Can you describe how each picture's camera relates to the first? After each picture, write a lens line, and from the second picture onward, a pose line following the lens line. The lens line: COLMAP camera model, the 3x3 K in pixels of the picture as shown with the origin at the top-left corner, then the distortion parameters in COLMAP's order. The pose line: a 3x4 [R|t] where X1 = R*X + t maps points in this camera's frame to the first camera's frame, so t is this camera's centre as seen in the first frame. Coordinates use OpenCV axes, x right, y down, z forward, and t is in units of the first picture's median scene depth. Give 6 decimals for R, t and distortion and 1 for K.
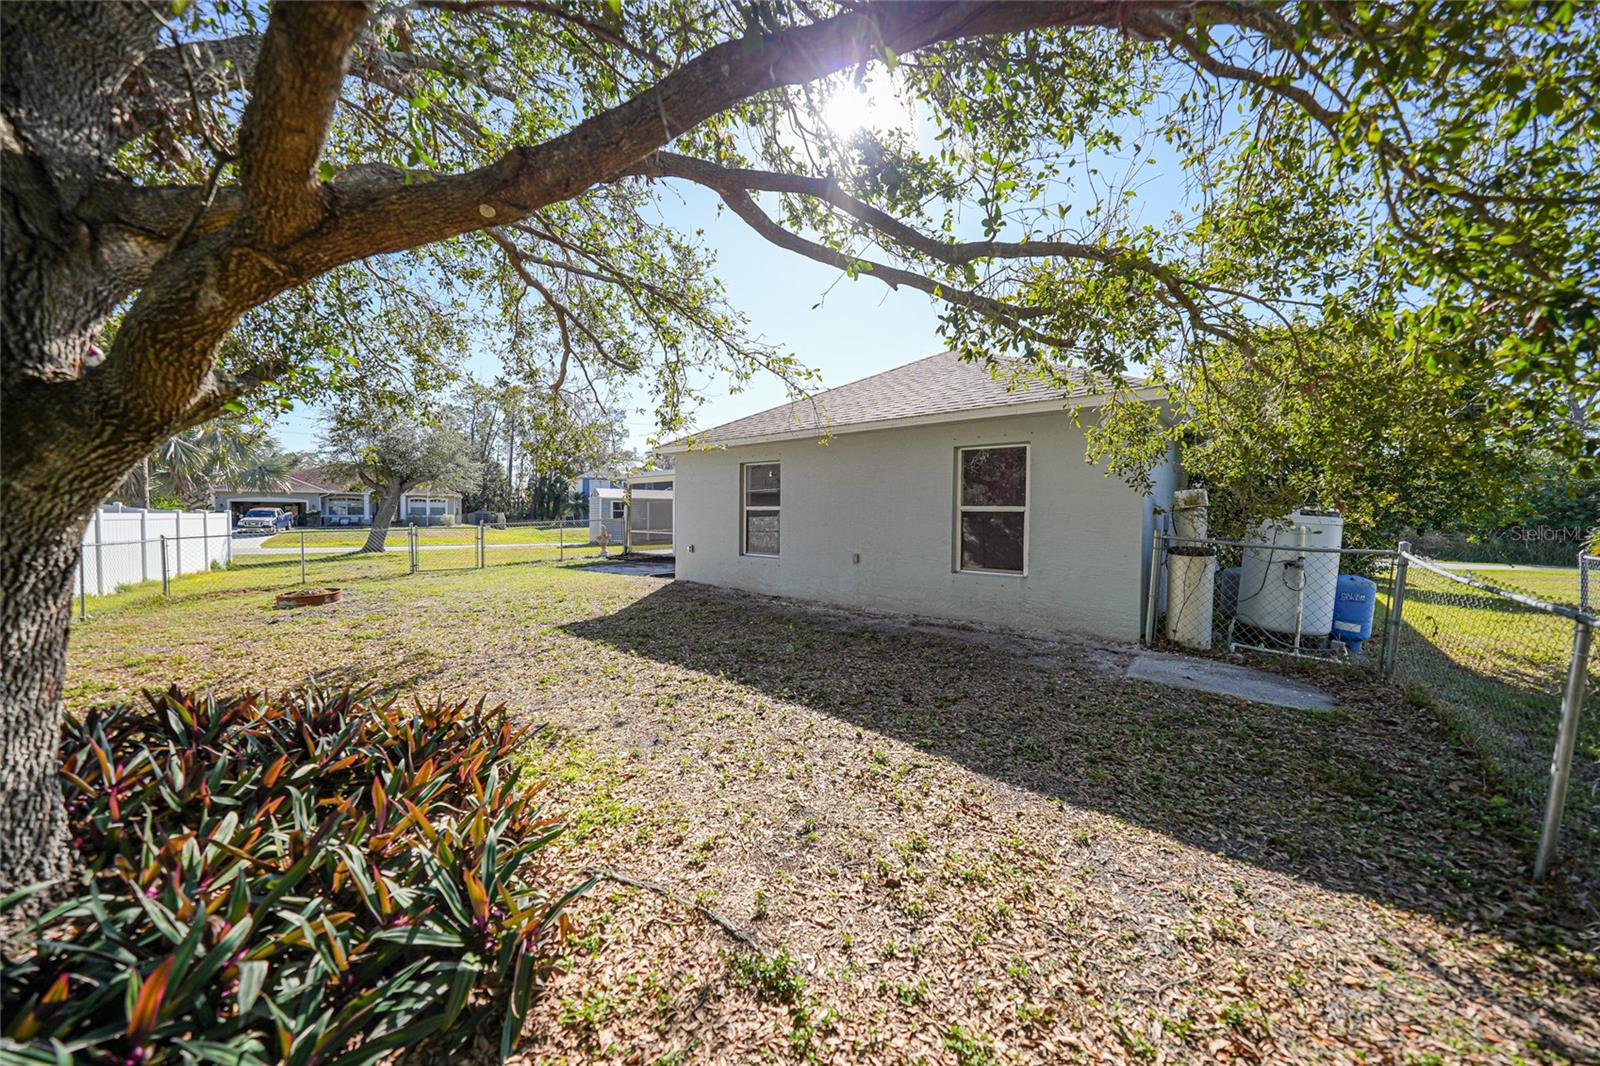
lens RADIAL K [[545.0, 0, 807.5], [0, 545.0, 535.7], [0, 0, 1]] dist [-0.000083, 0.000131]
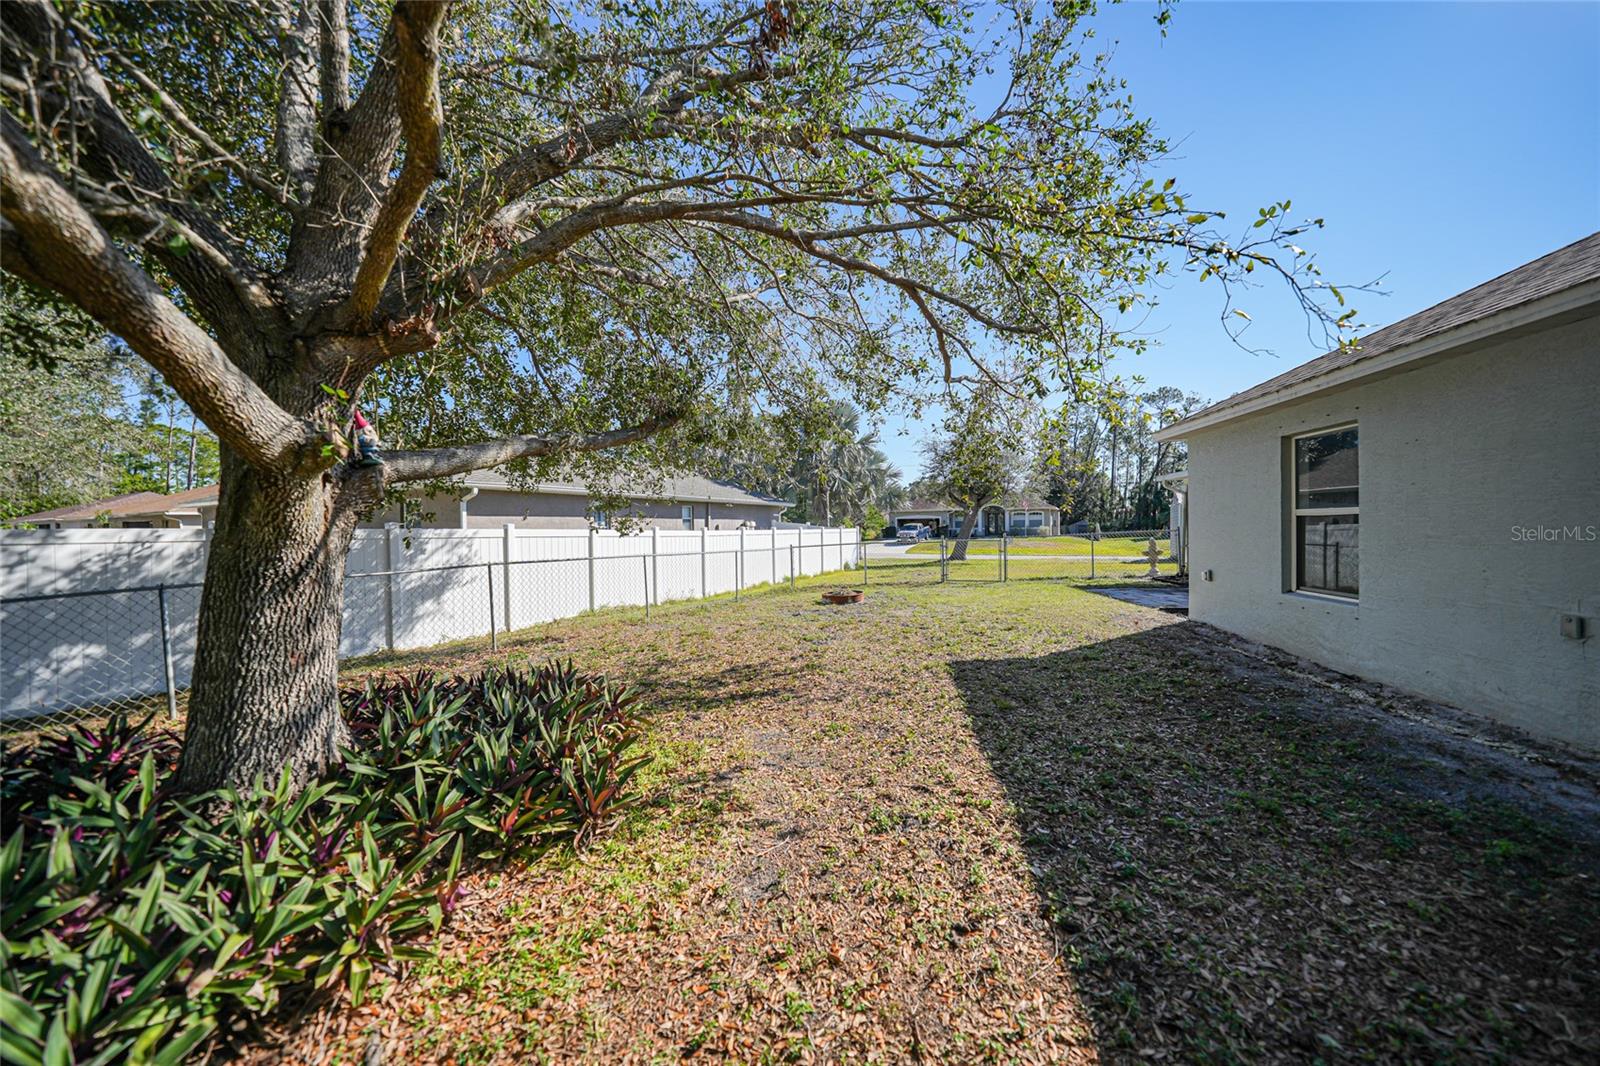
lens RADIAL K [[561.4, 0, 796.3], [0, 561.4, 530.8], [0, 0, 1]] dist [-0.015817, 0.000134]
pose [[0.523446, -0.008101, -0.852020, 0.151771], [-0.015850, 0.999689, -0.019243, -0.013832], [0.851911, 0.023577, 0.523155, 0.338702]]
